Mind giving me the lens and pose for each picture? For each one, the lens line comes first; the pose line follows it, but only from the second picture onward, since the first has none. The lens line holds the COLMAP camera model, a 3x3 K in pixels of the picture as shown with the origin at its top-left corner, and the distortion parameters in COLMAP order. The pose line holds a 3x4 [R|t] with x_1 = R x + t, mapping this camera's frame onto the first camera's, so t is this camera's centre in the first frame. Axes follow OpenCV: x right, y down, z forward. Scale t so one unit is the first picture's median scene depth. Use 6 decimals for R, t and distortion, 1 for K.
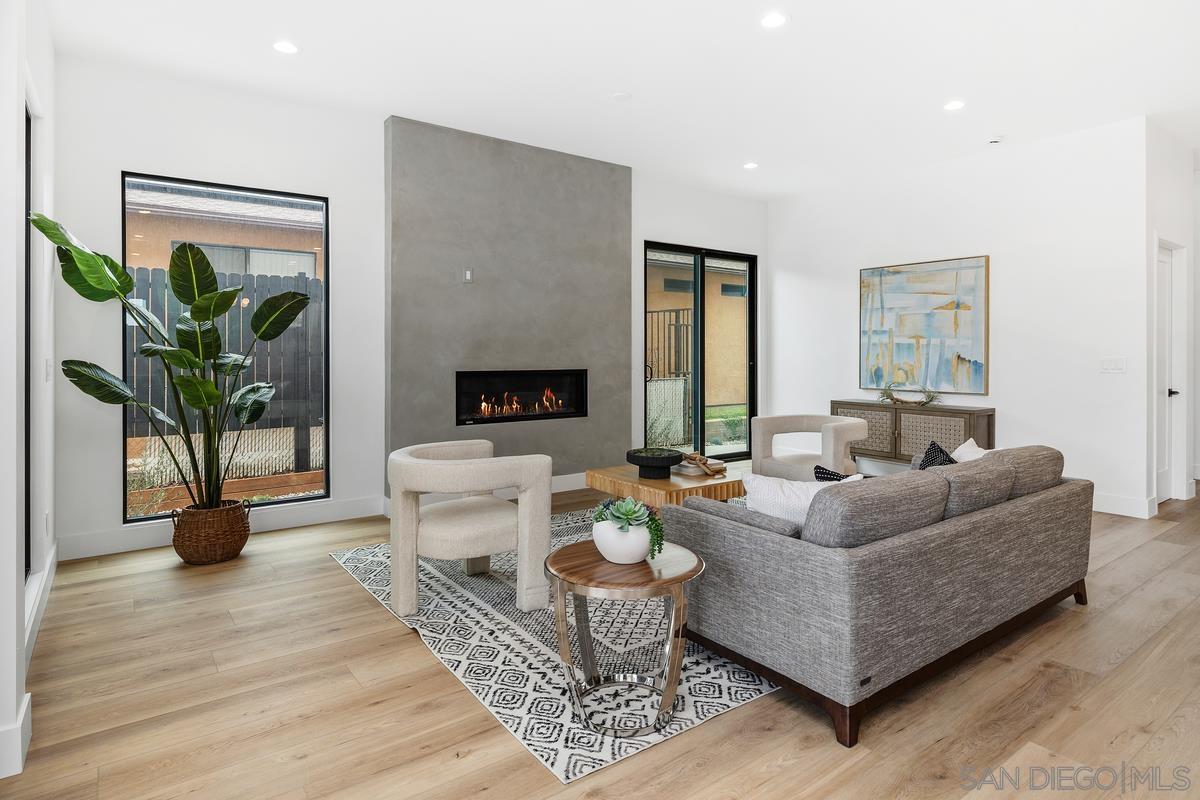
lens RADIAL K [[655.9, 0, 606.3], [0, 655.9, 355.1], [0, 0, 1]] dist [-0.006681, -0.001400]
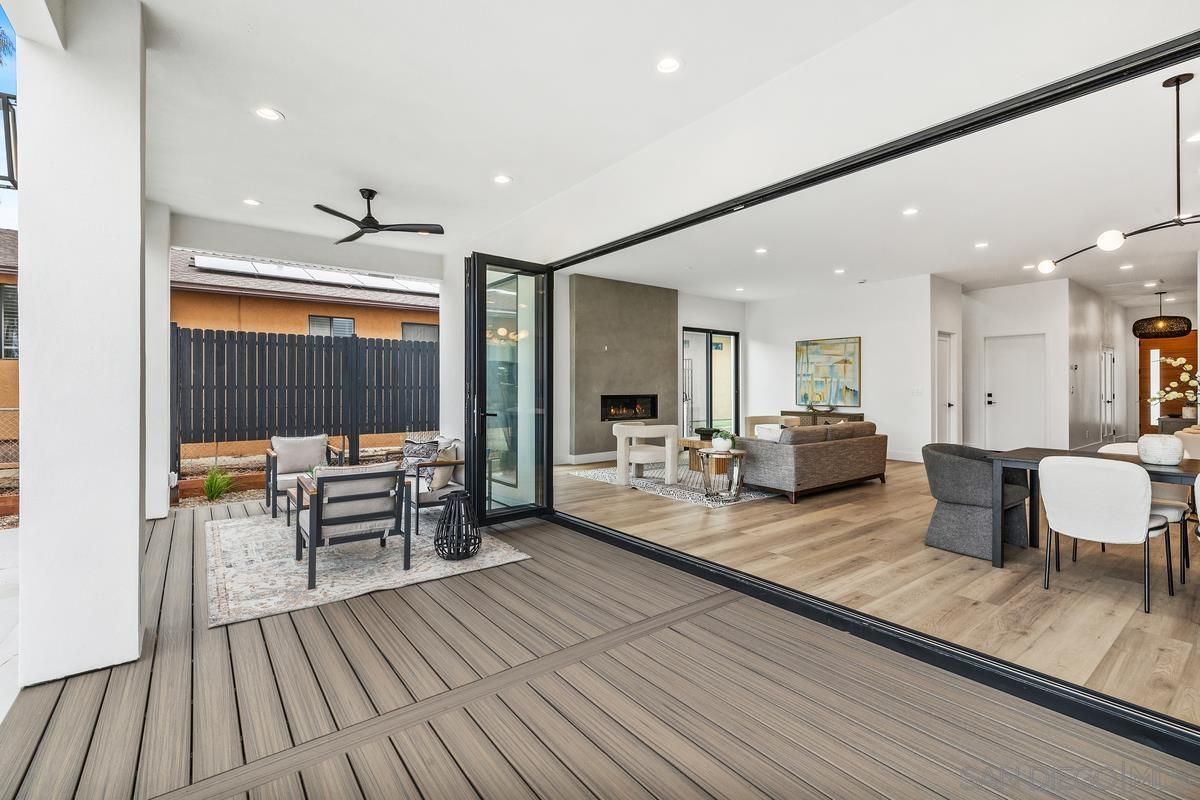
lens RADIAL K [[526.0, 0, 601.7], [0, 526.0, 384.0], [0, 0, 1]] dist [0.002756, 0.000003]
pose [[0.999869, -0.001502, 0.016127, -0.226376], [0.001660, 0.999950, -0.009838, 0.005611], [-0.016112, 0.009863, 0.999822, -0.581106]]
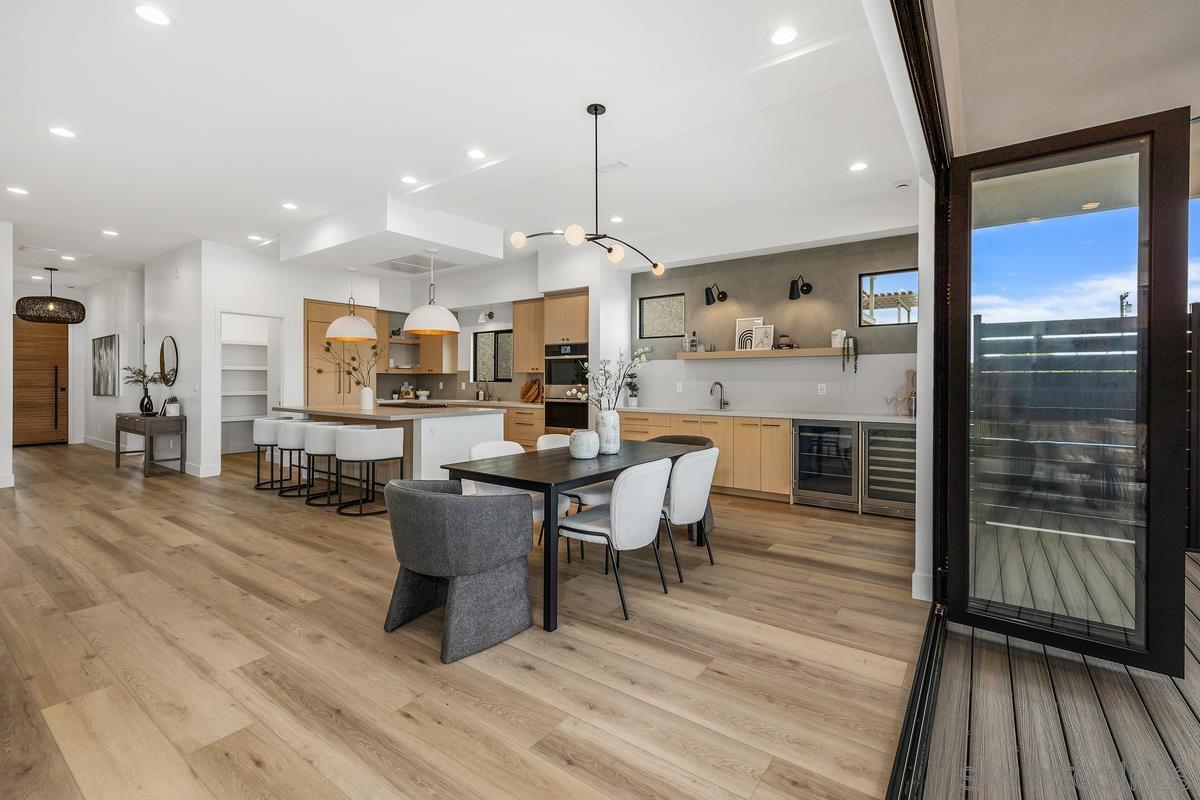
lens RADIAL K [[526.0, 0, 601.7], [0, 526.0, 384.0], [0, 0, 1]] dist [0.002756, 0.000003]
pose [[-0.298854, -0.007482, 0.954269, -0.198555], [0.000460, 0.999968, 0.007984, -0.001151], [-0.954299, 0.002826, -0.298841, 0.112086]]
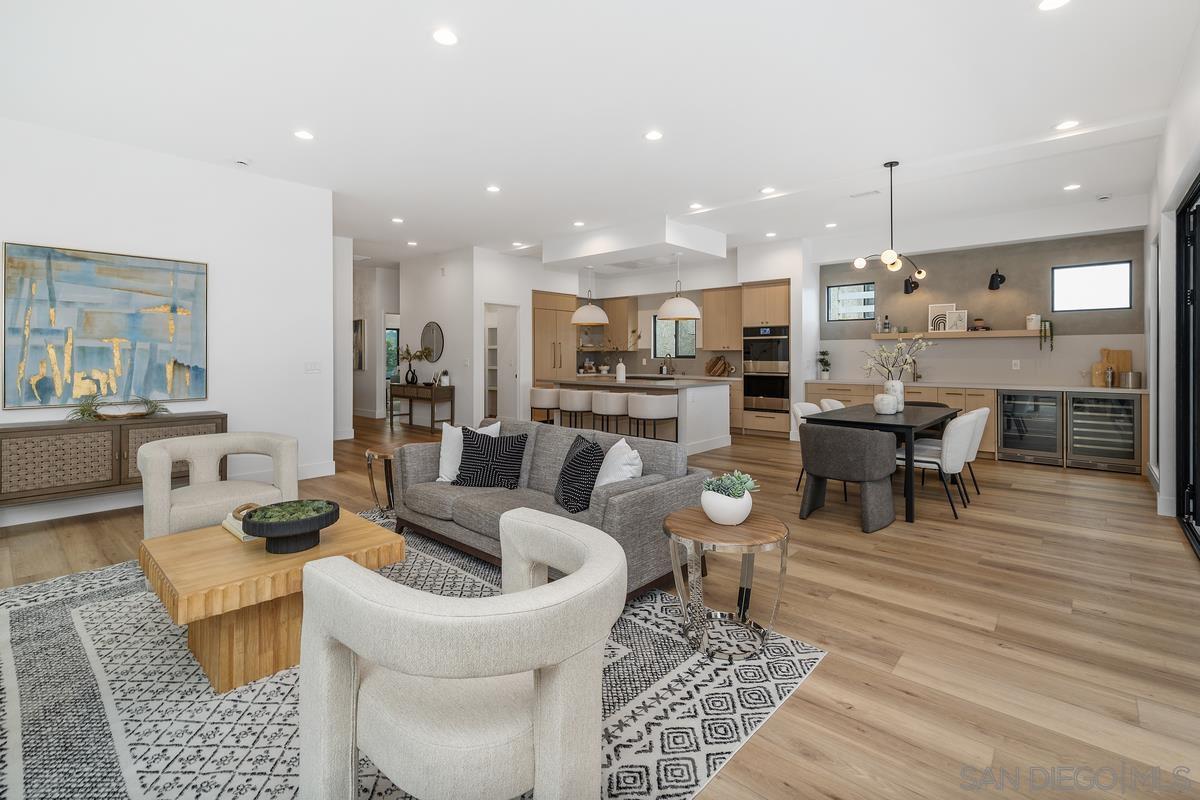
lens RADIAL K [[542.1, 0, 600.6], [0, 542.1, 354.4], [0, 0, 1]] dist [0.004438, 0.000039]
pose [[-0.198705, 0.000869, 0.980059, -0.372874], [0.002219, 0.999997, -0.000437, -0.007576], [-0.980057, 0.002088, -0.198706, 0.556093]]
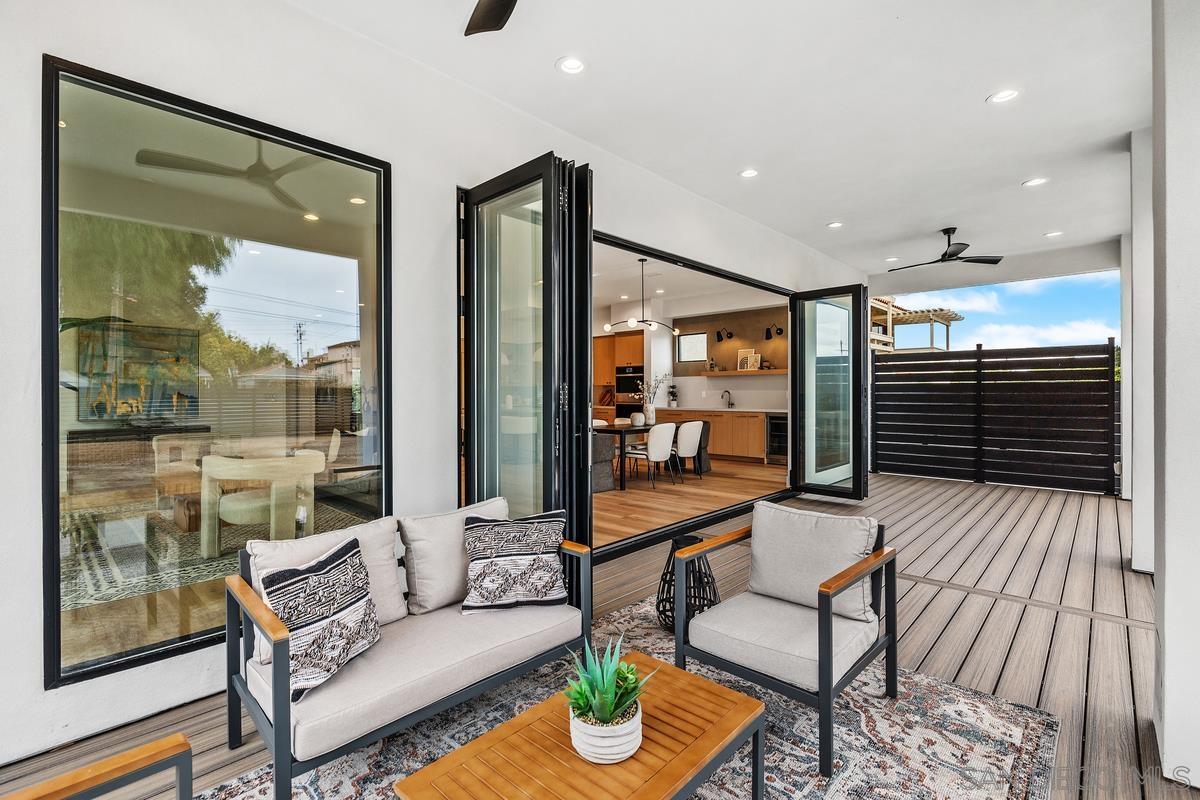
lens RADIAL K [[542.5, 0, 599.3], [0, 542.5, 392.2], [0, 0, 1]] dist [-0.004231, -0.000298]
pose [[-0.176605, -0.001206, 0.984281, -0.874958], [0.005764, 0.999981, 0.002259, 0.002741], [-0.984265, 0.006072, -0.176594, 0.269802]]
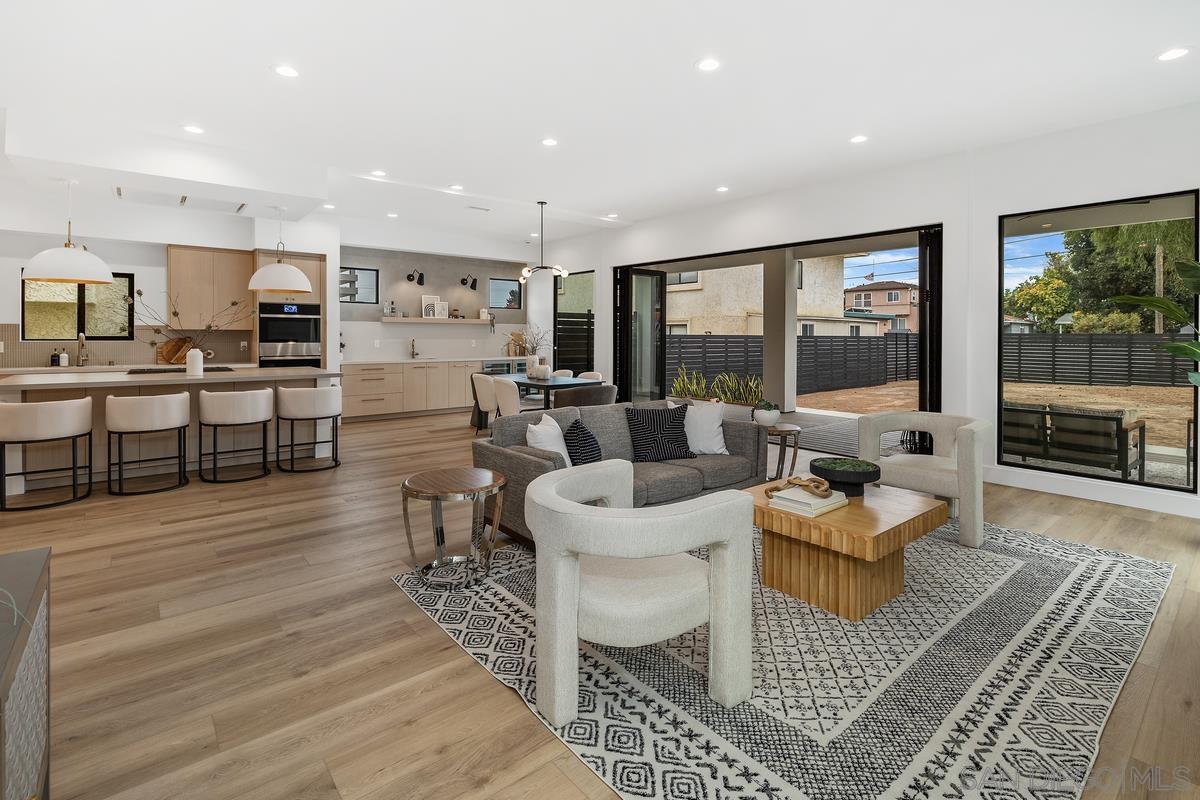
lens RADIAL K [[557.9, 0, 596.0], [0, 557.9, 343.3], [0, 0, 1]] dist [-0.001645, -0.000180]
pose [[-0.999195, 0.000867, -0.040105, 0.297573], [0.000473, 0.999952, 0.009830, -0.000451], [0.040111, 0.009803, -0.999147, 1.182950]]
